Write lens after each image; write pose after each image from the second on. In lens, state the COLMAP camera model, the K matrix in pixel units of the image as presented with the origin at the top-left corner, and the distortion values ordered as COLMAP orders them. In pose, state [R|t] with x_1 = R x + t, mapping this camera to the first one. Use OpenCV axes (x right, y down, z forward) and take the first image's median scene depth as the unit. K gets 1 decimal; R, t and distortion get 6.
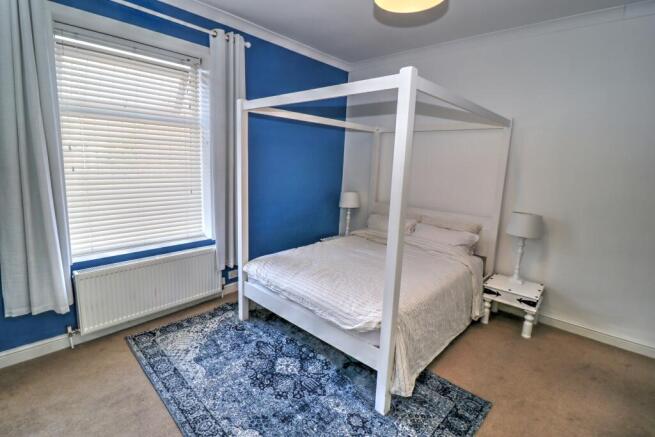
lens RADIAL K [[302.5, 0, 325.8], [0, 302.5, 214.0], [0, 0, 1]] dist [-0.007864, -0.008915]
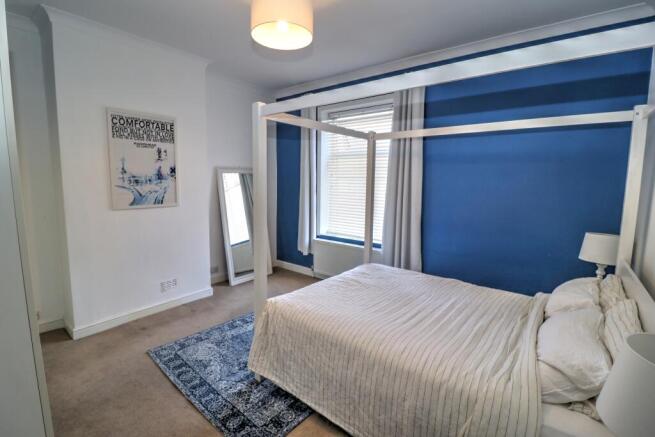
lens RADIAL K [[302.5, 0, 325.8], [0, 302.5, 218.2], [0, 0, 1]] dist [-0.007864, -0.008915]
pose [[0.072371, 0.091472, -0.993174, 1.055864], [-0.173577, 0.981745, 0.077771, -0.096977], [0.982158, 0.166764, 0.086927, 0.810632]]
